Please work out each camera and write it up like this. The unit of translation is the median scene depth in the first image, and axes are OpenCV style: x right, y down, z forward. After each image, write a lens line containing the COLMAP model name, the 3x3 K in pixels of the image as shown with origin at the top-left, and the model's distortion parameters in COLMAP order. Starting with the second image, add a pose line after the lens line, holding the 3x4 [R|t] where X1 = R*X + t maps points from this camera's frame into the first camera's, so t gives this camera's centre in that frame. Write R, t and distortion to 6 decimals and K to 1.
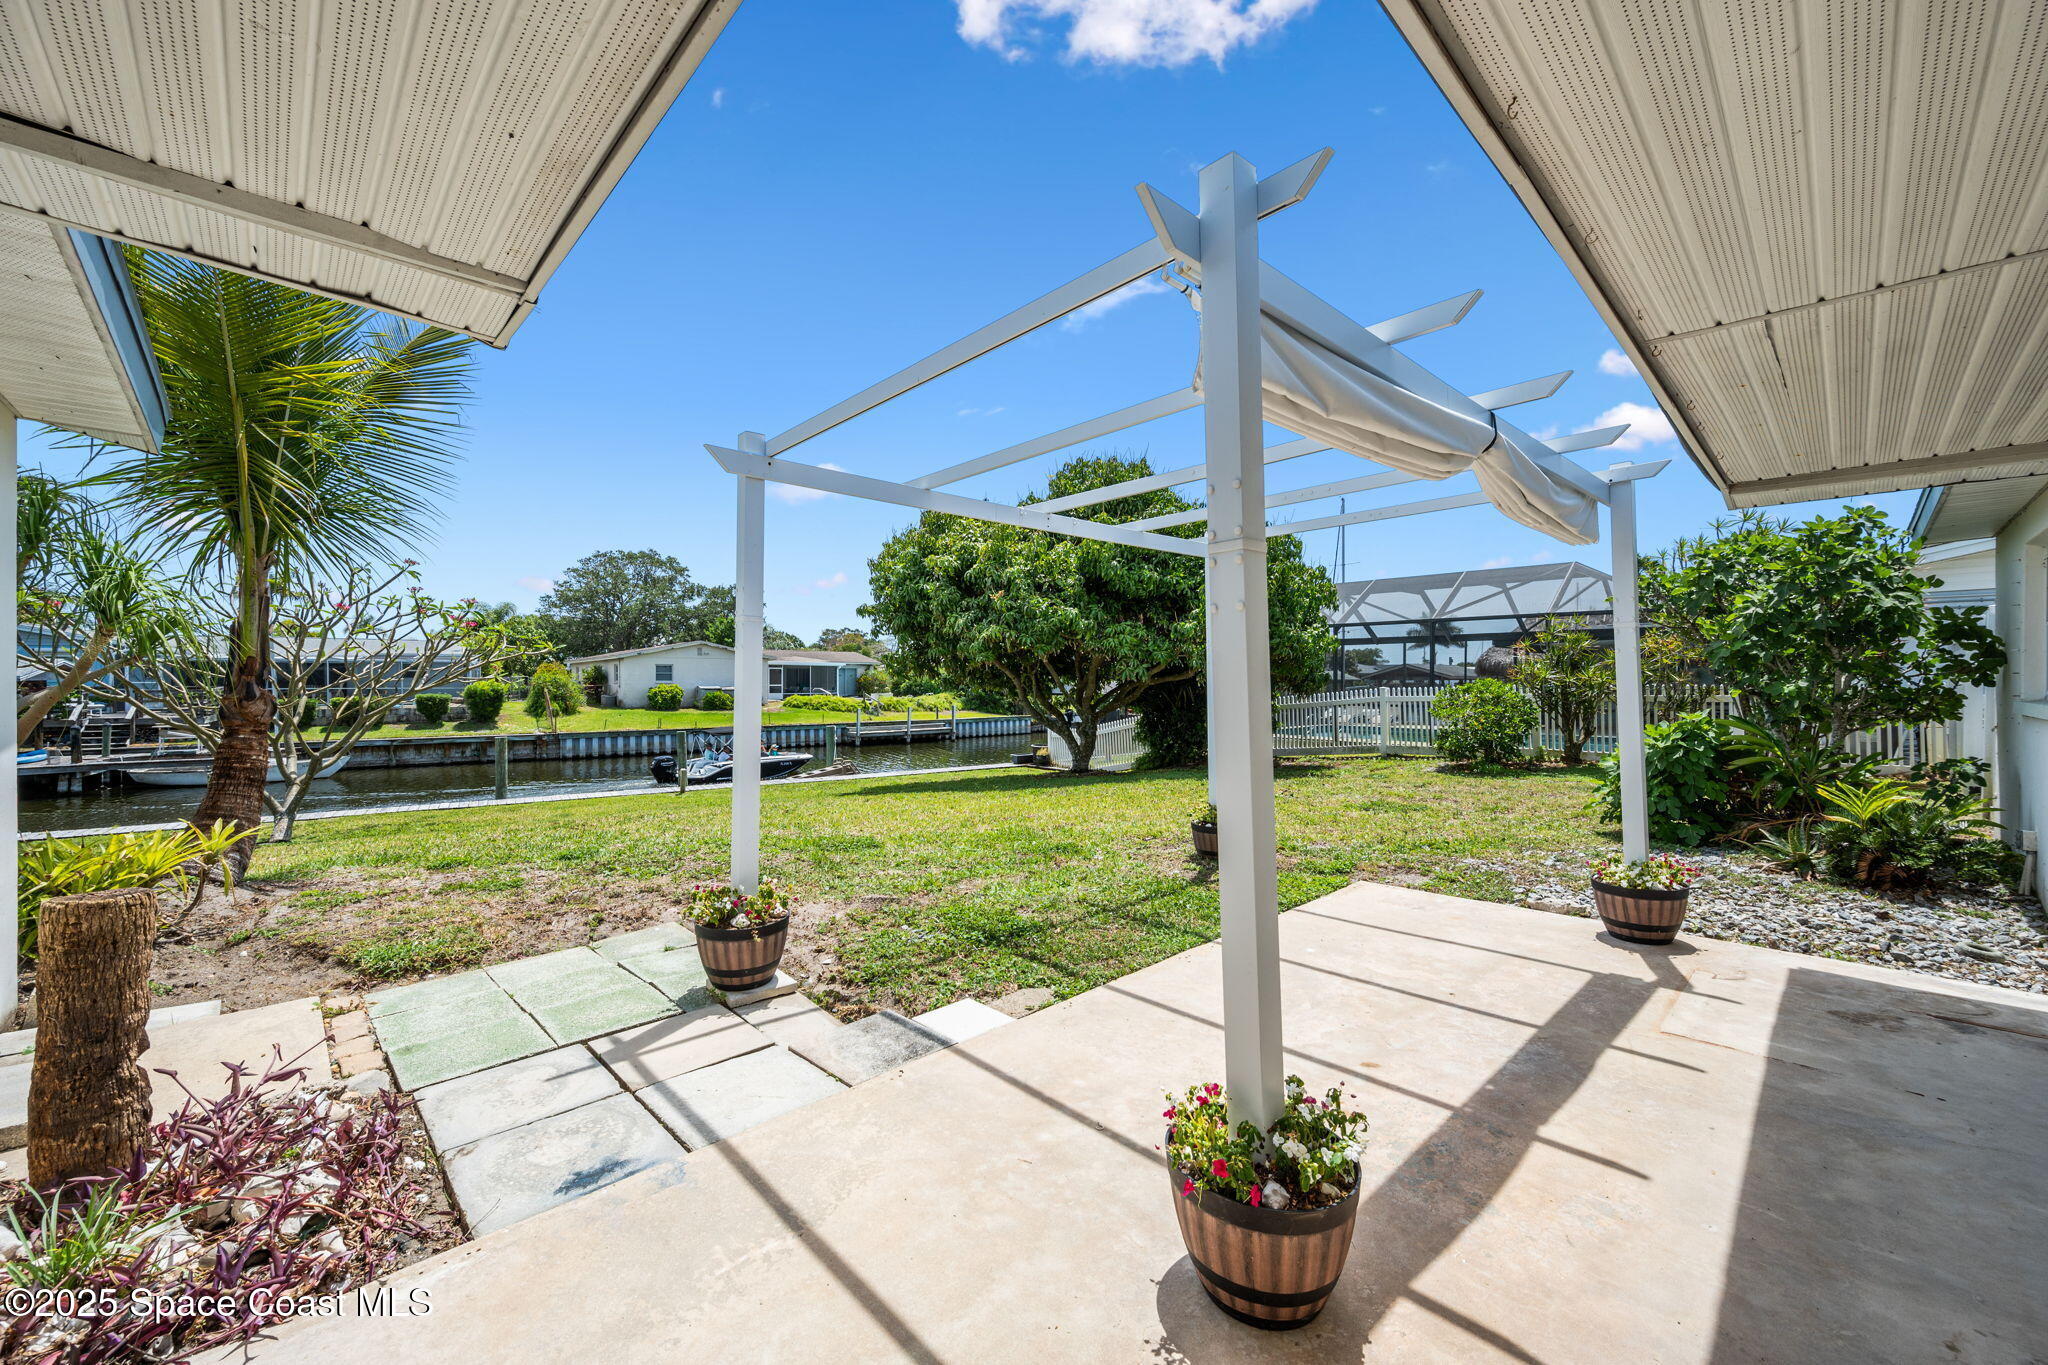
lens RADIAL K [[794.6, 0, 1042.8], [0, 794.6, 682.6], [0, 0, 1]] dist [0.000459, -0.000212]
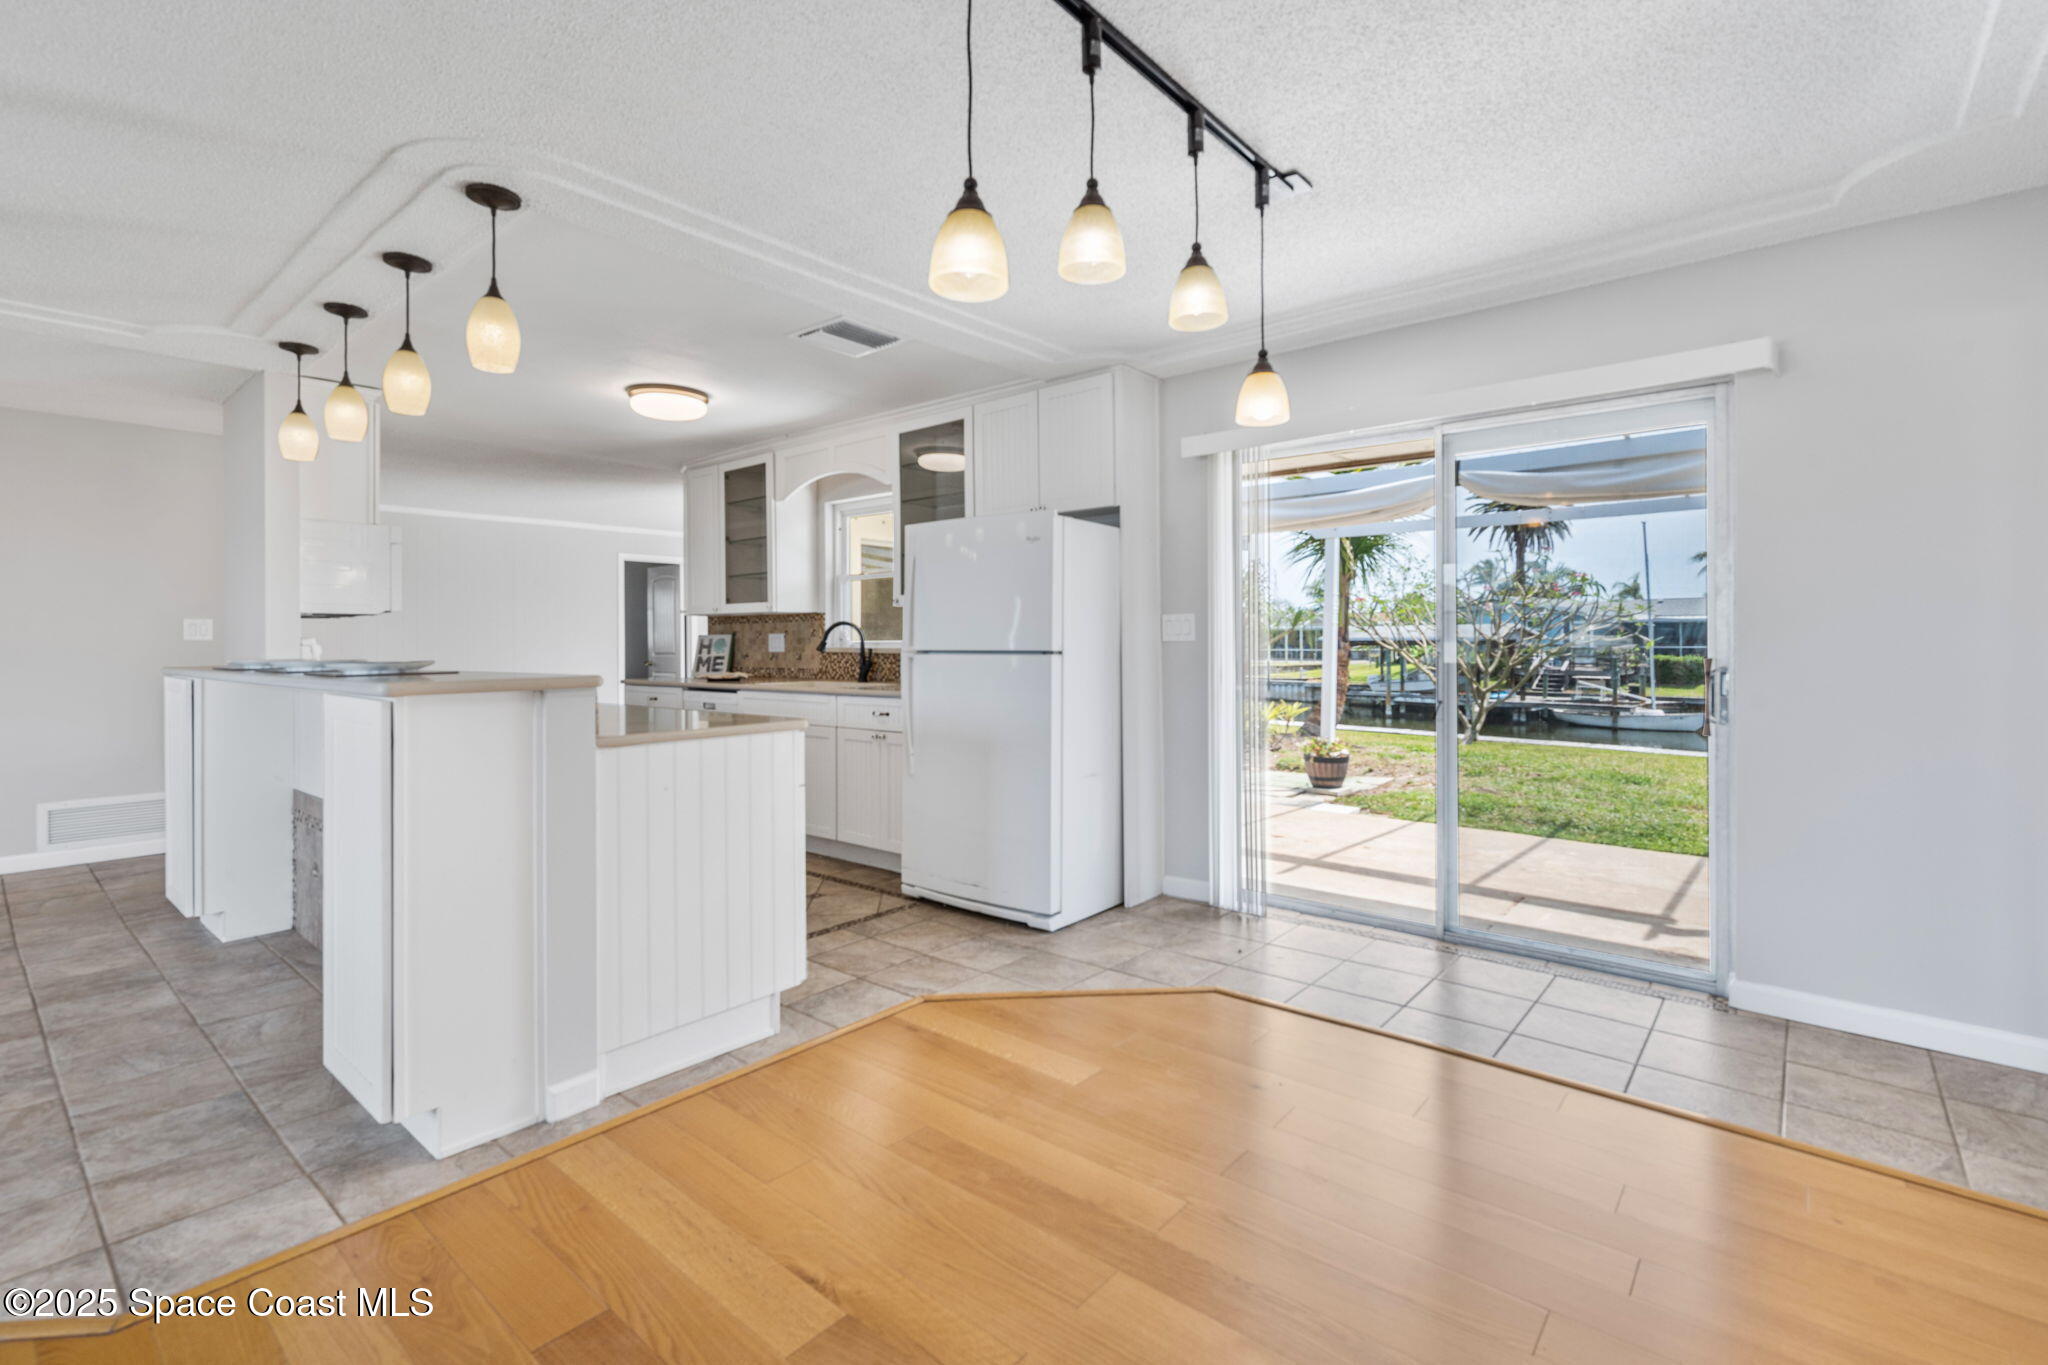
lens RADIAL K [[917.7, 0, 1026.1], [0, 917.7, 642.7], [0, 0, 1]] dist [-0.002516, 0.000422]
pose [[0.097225, 0.000535, -0.995262, 0.186777], [0.000371, 1.000000, 0.000574, 0.000509], [0.995262, -0.000425, 0.097225, 0.003190]]
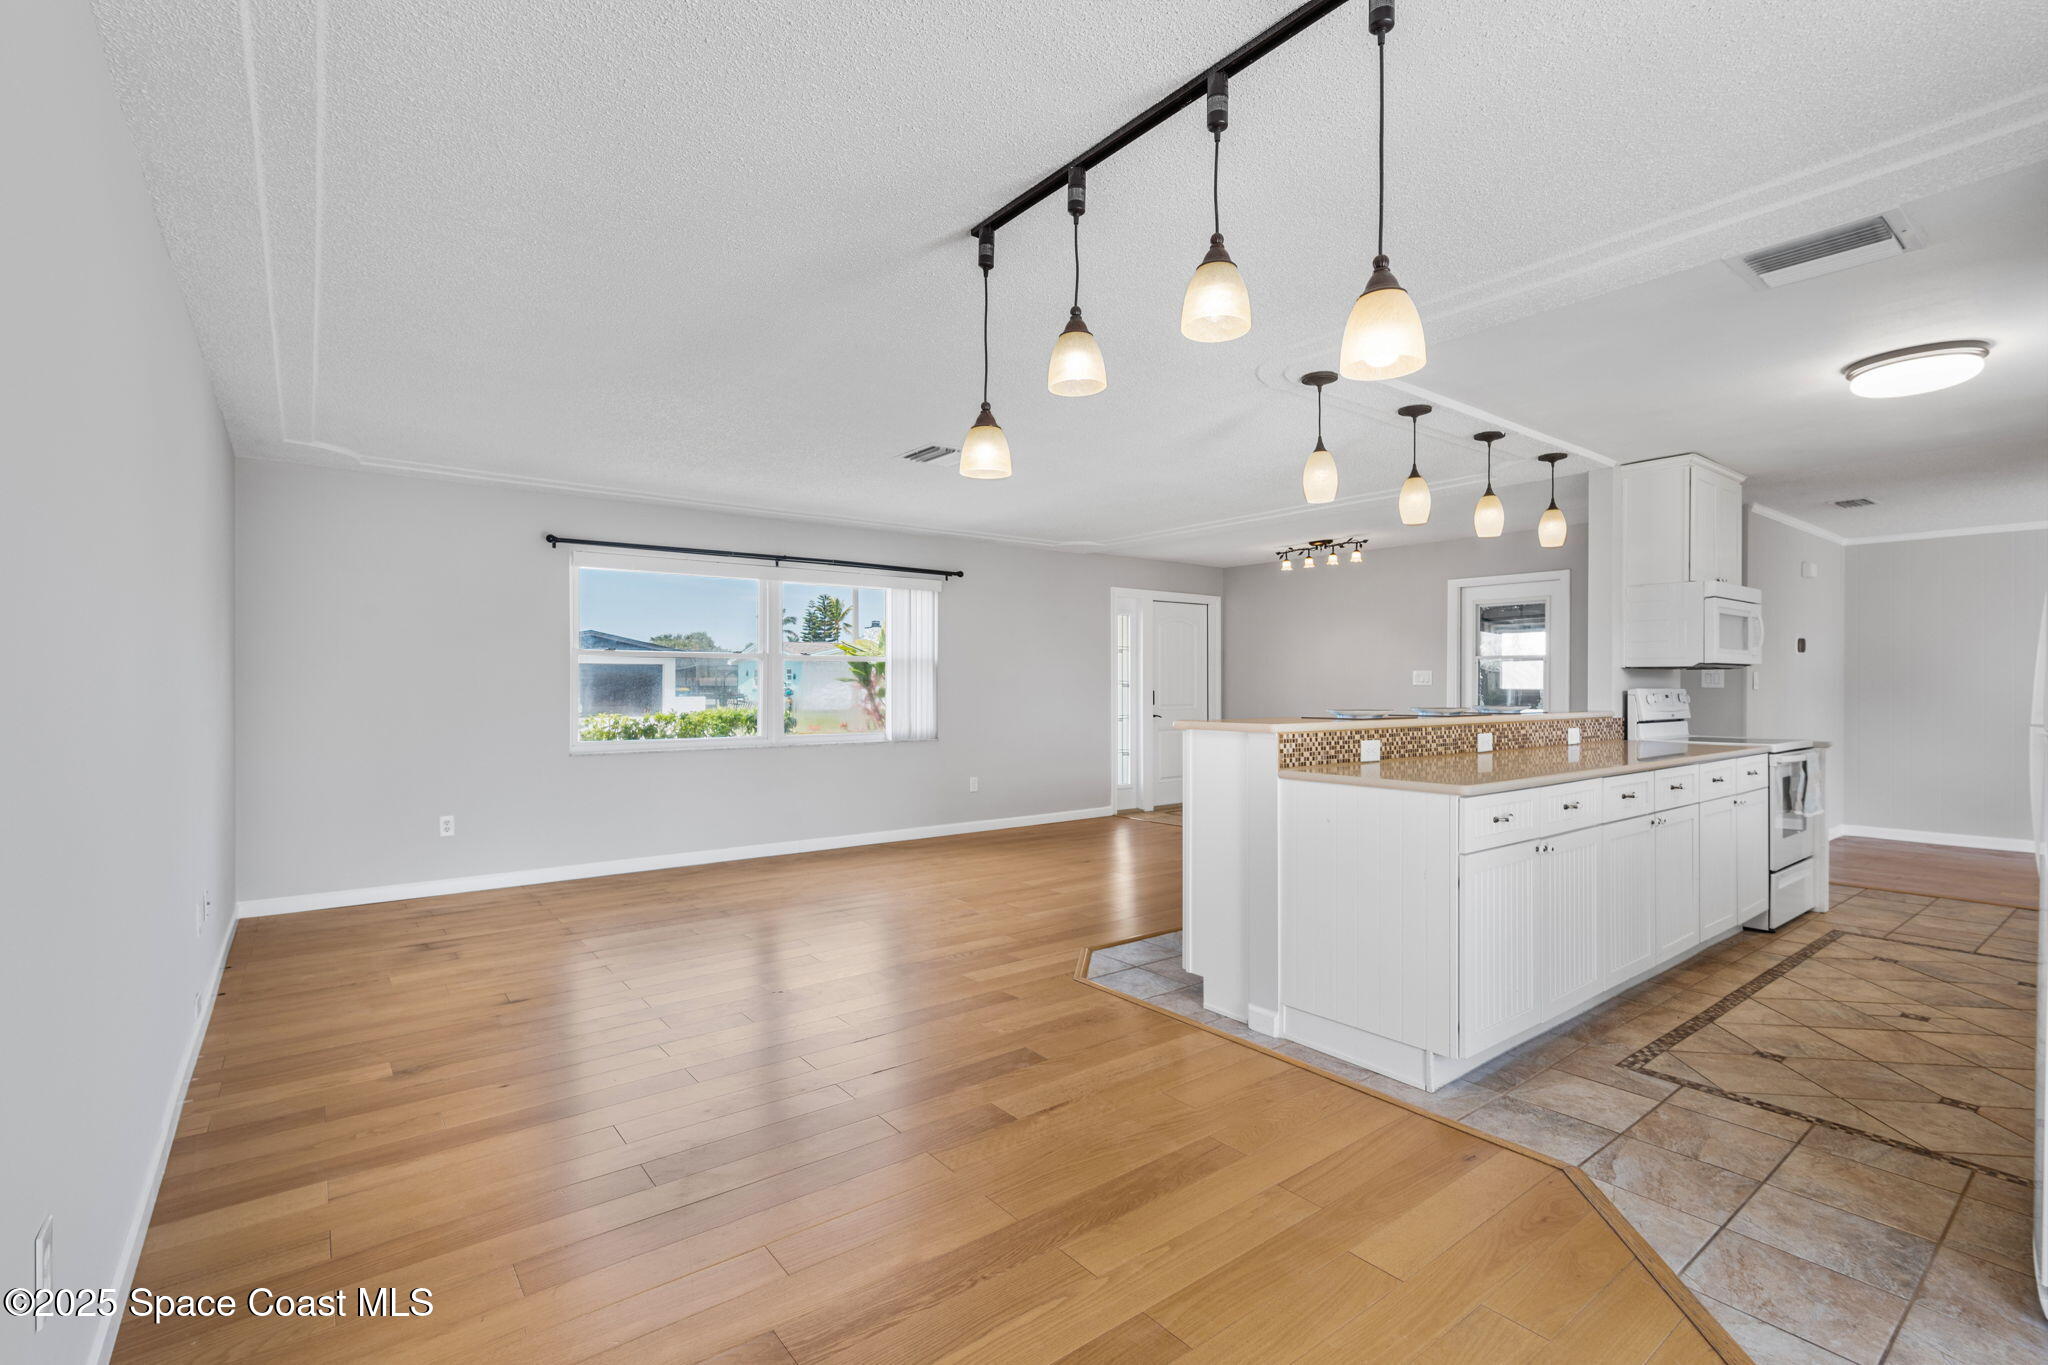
lens RADIAL K [[917.7, 0, 1029.4], [0, 917.7, 687.3], [0, 0, 1]] dist [-0.002516, 0.000422]
pose [[-0.993591, -0.001201, 0.113024, 0.136038], [-0.000531, 0.999982, 0.005962, -0.000849], [-0.113029, 0.005864, -0.993574, 0.065521]]
